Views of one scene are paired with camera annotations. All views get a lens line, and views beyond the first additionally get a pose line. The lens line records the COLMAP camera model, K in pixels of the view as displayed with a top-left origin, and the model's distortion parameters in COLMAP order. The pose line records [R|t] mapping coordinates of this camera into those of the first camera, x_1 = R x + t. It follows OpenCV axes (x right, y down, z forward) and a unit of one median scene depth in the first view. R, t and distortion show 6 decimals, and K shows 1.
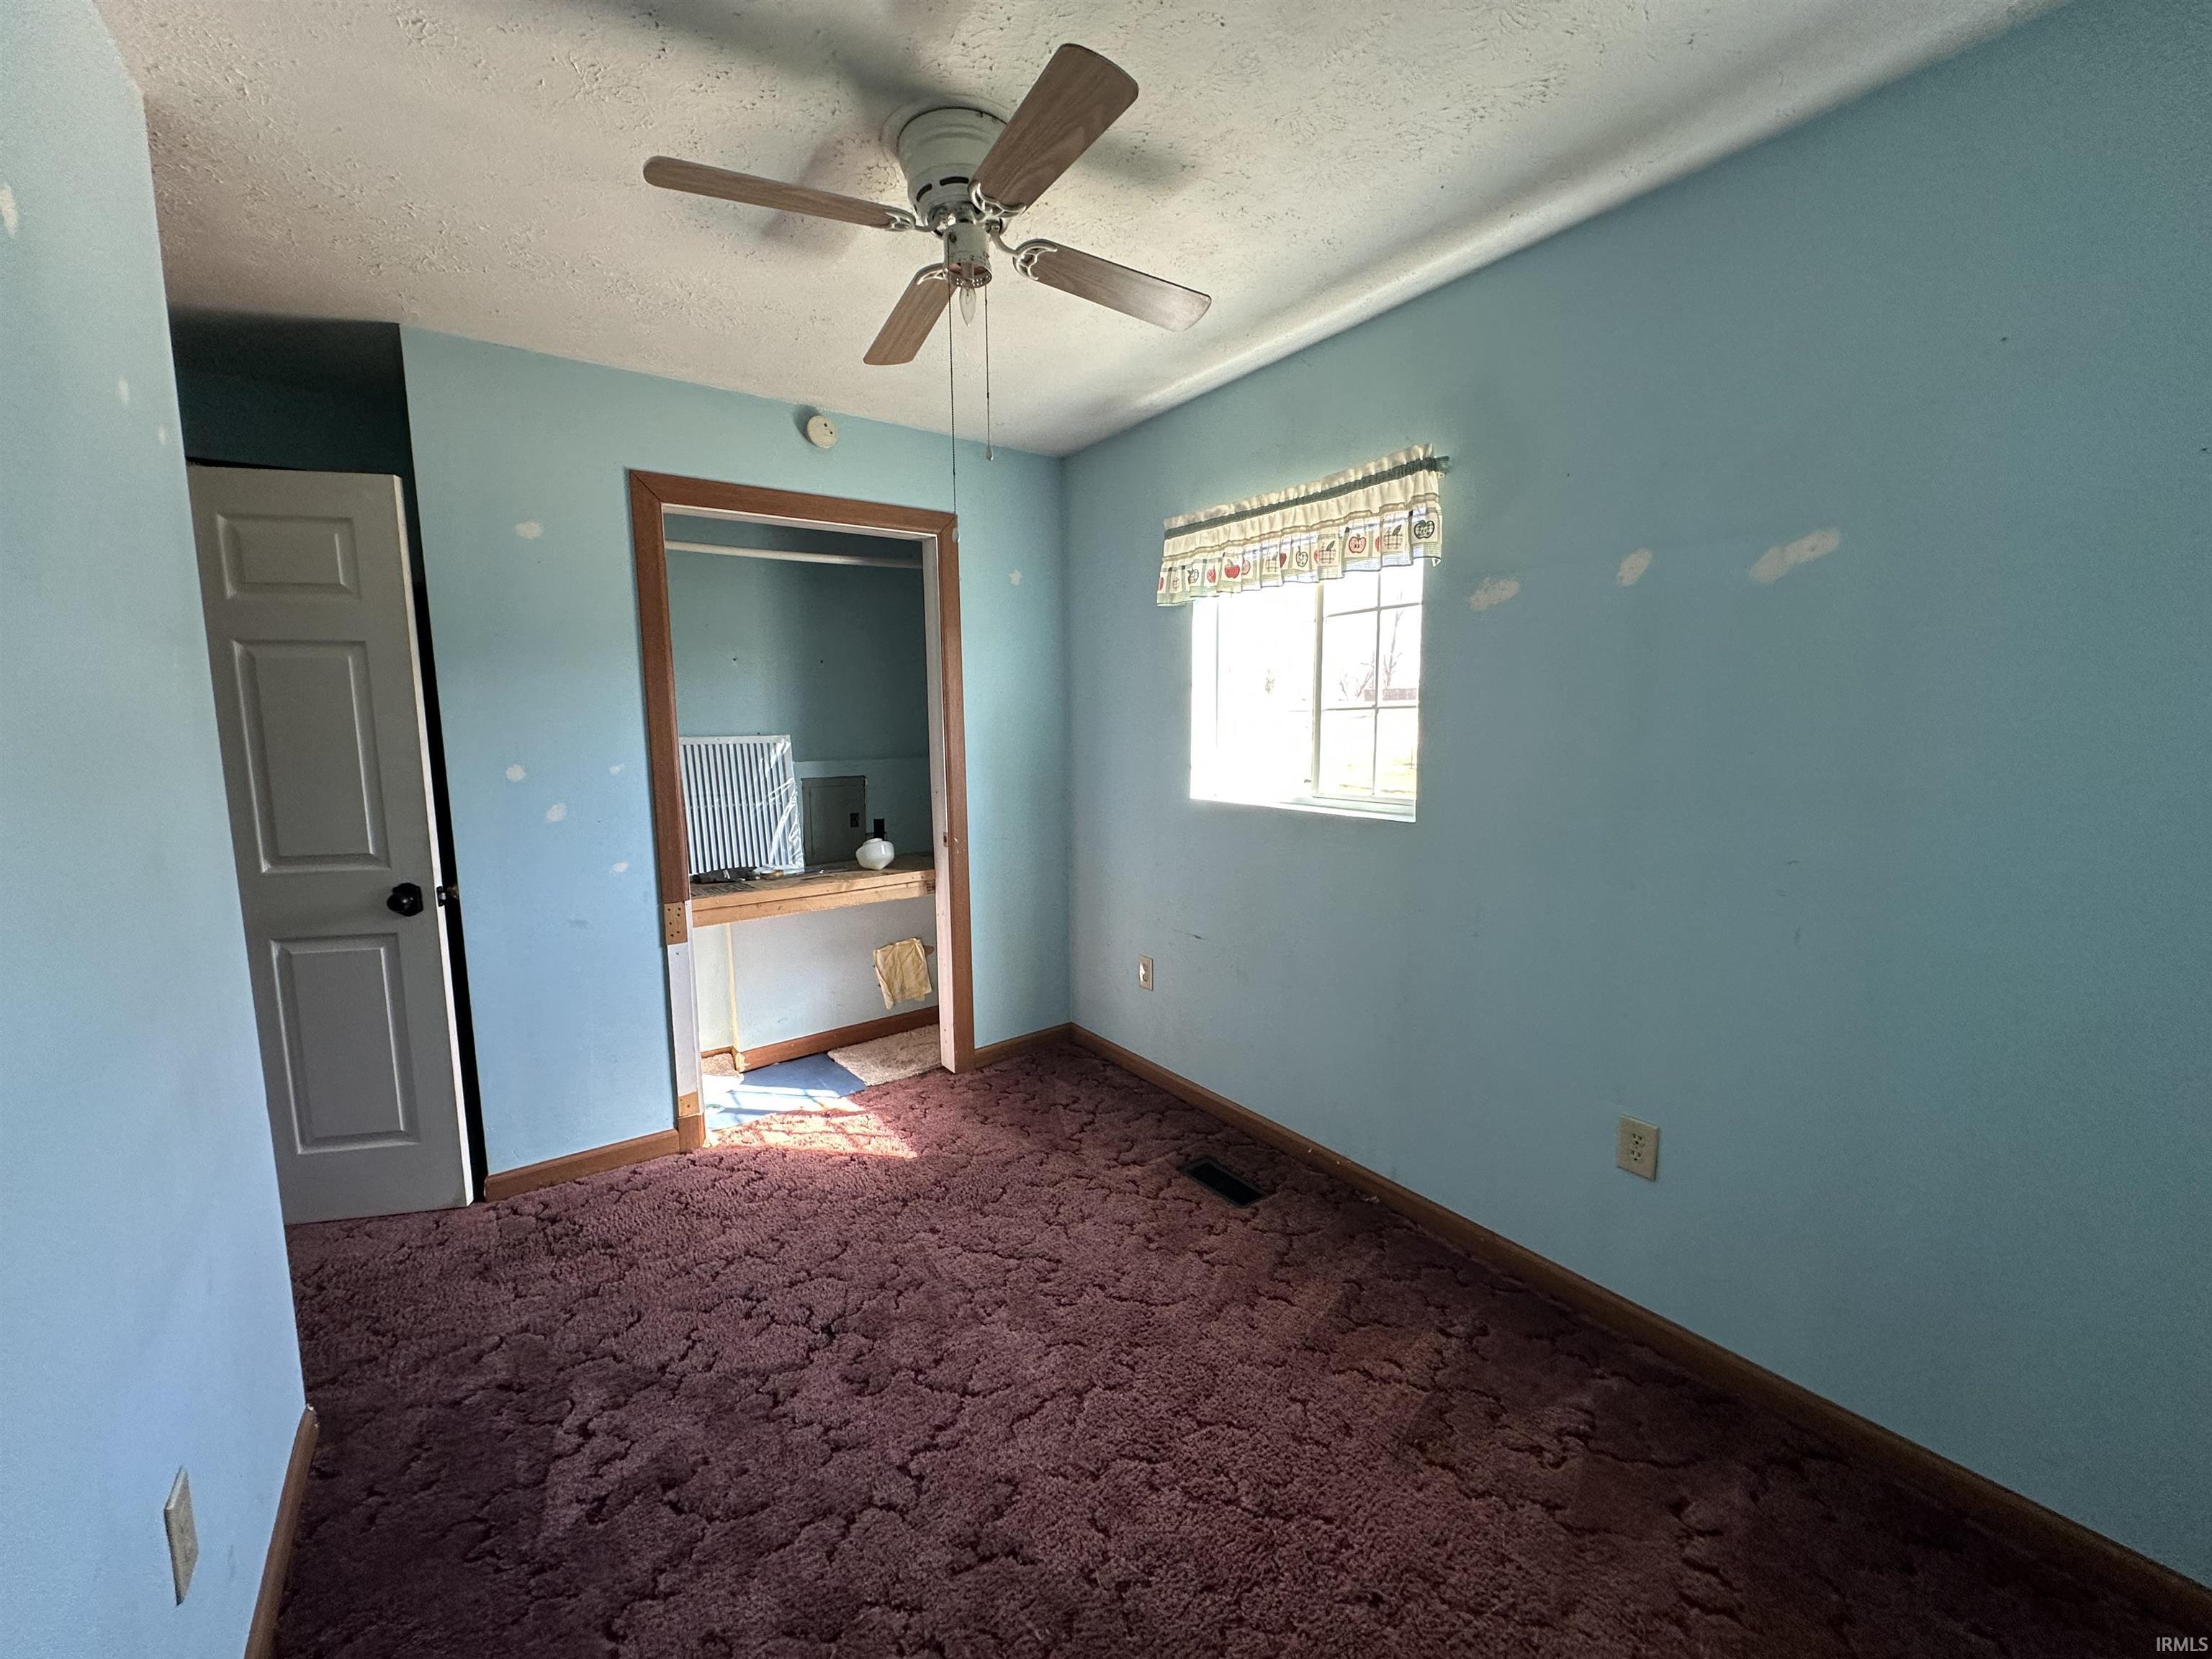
lens RADIAL K [[872.1, 0, 1104.7], [0, 872.1, 824.5], [0, 0, 1]] dist [0.000502, -0.000099]
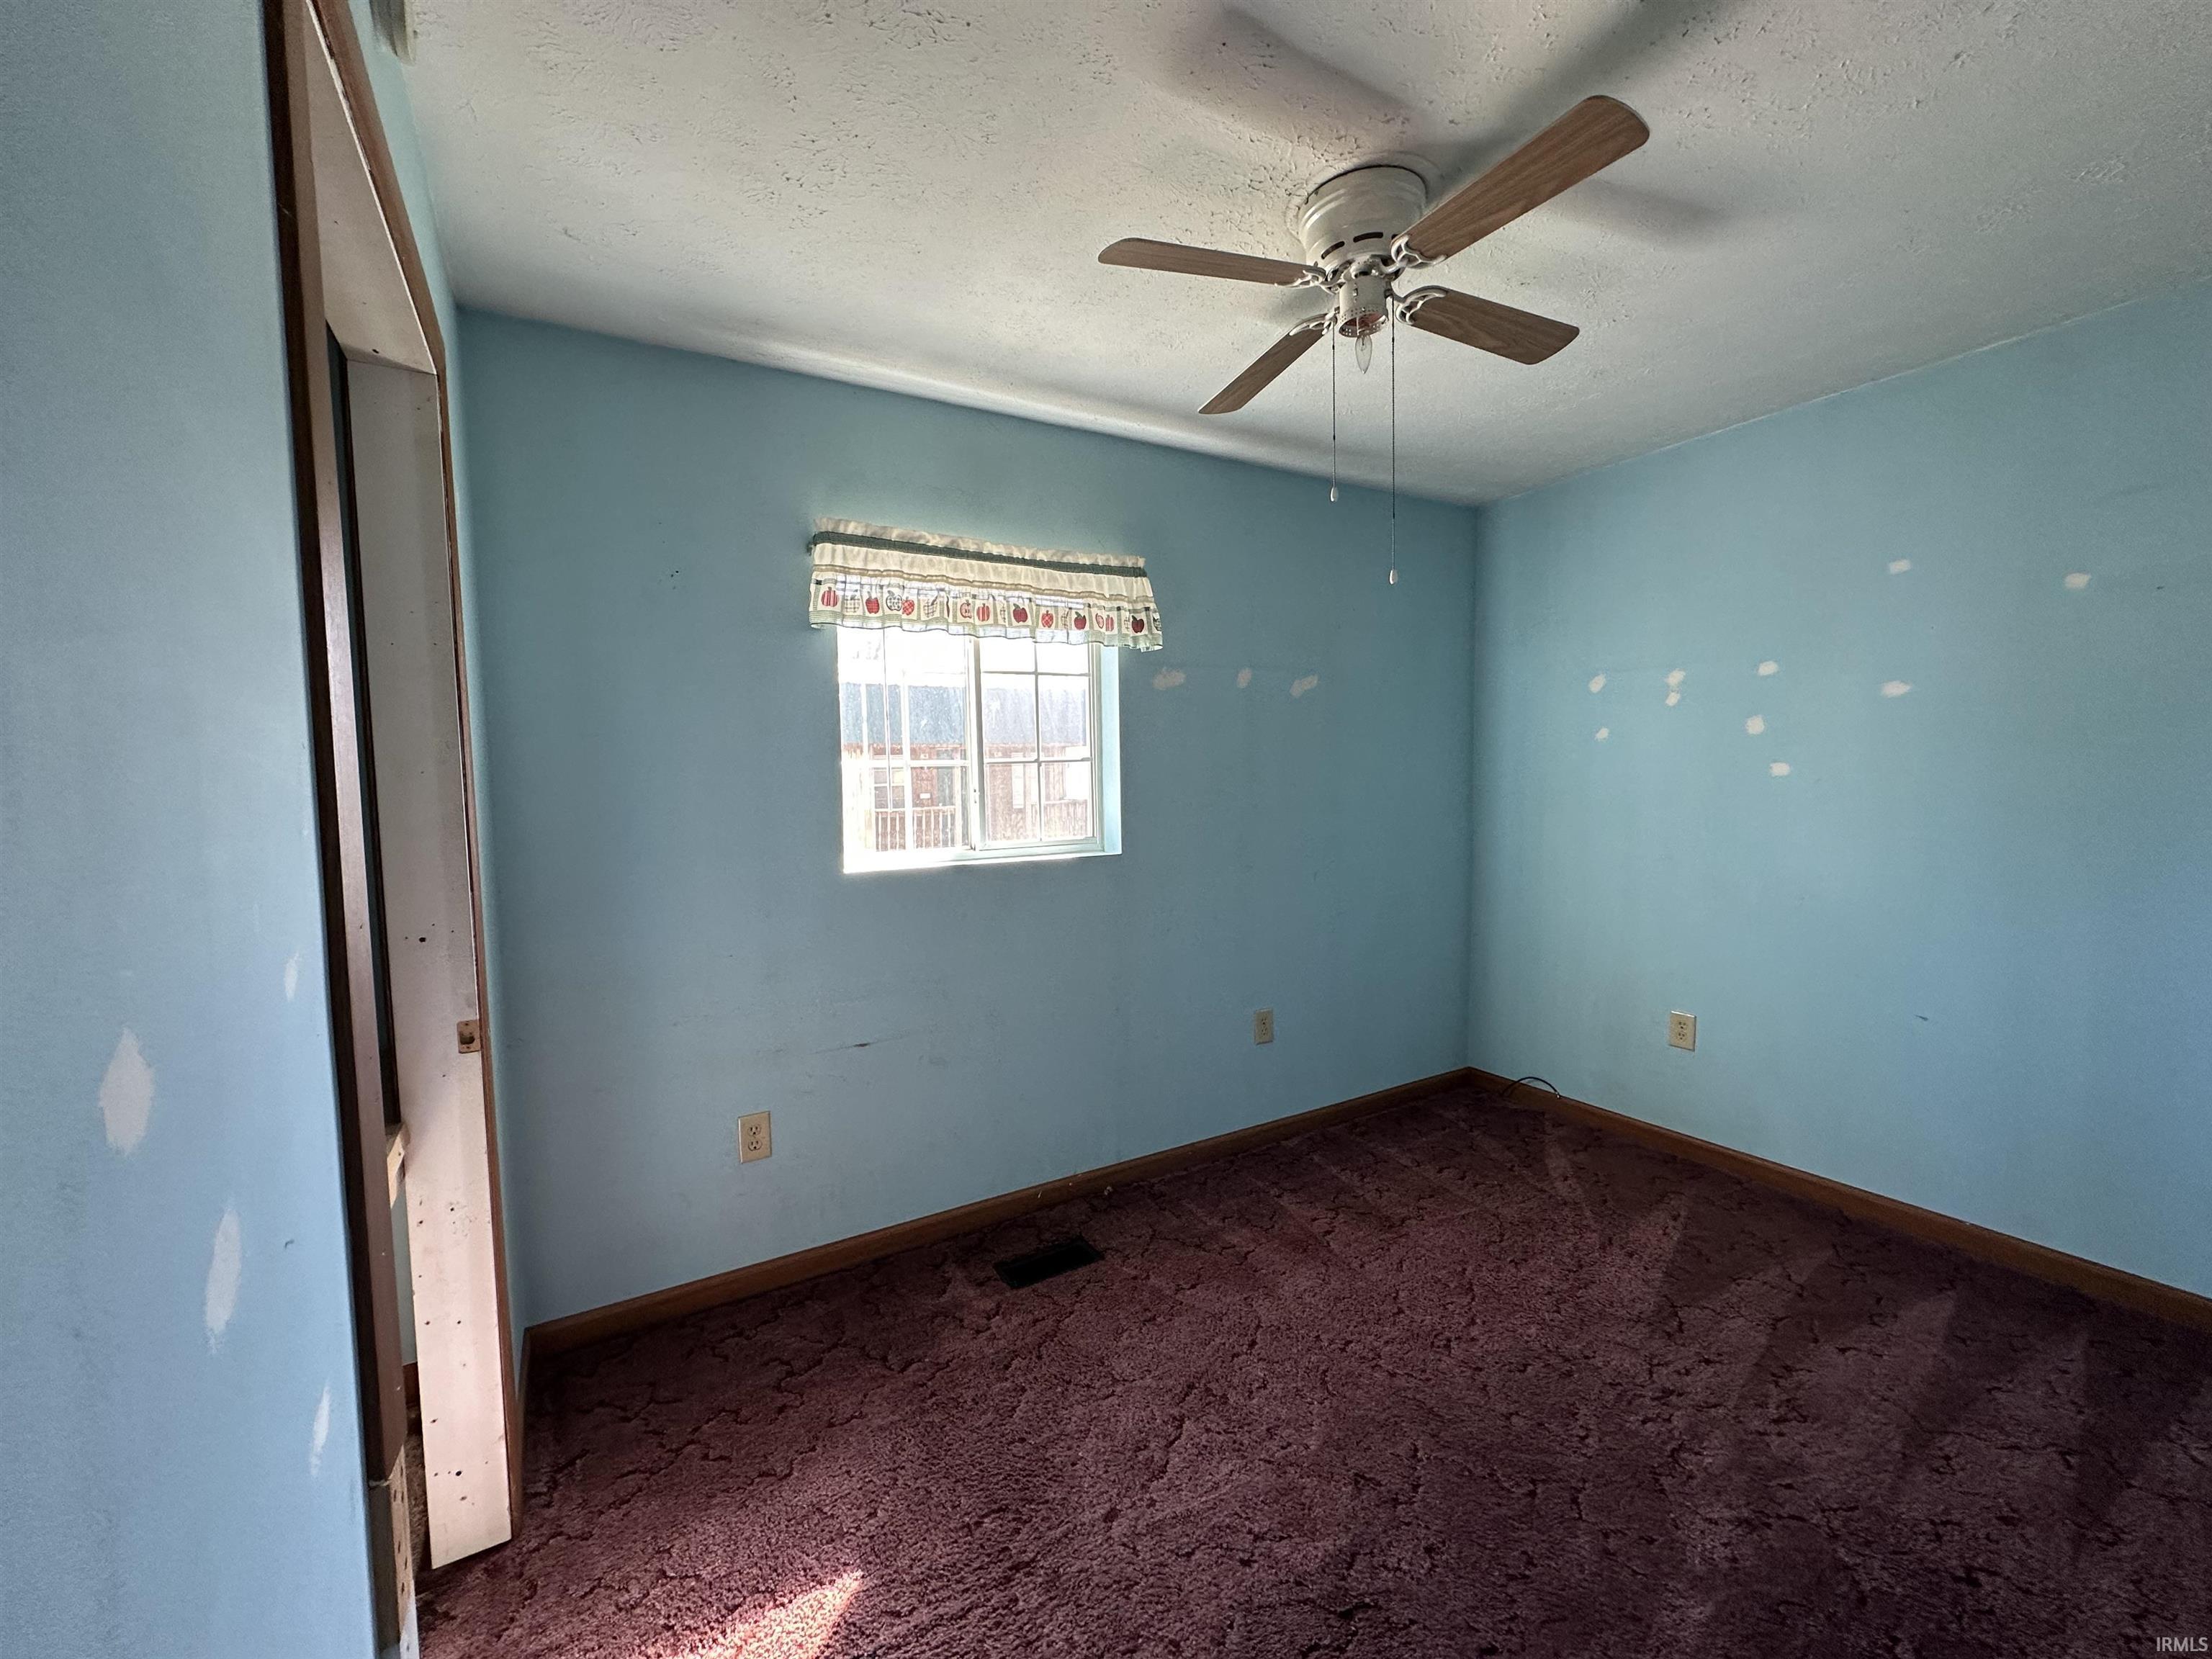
lens RADIAL K [[872.1, 0, 1099.8], [0, 872.1, 828.6], [0, 0, 1]] dist [0.000502, -0.000099]
pose [[0.108054, -0.061259, 0.992256, -0.803422], [0.137503, 0.989427, 0.046111, -0.092008], [-0.984590, 0.131455, 0.115335, 0.824800]]
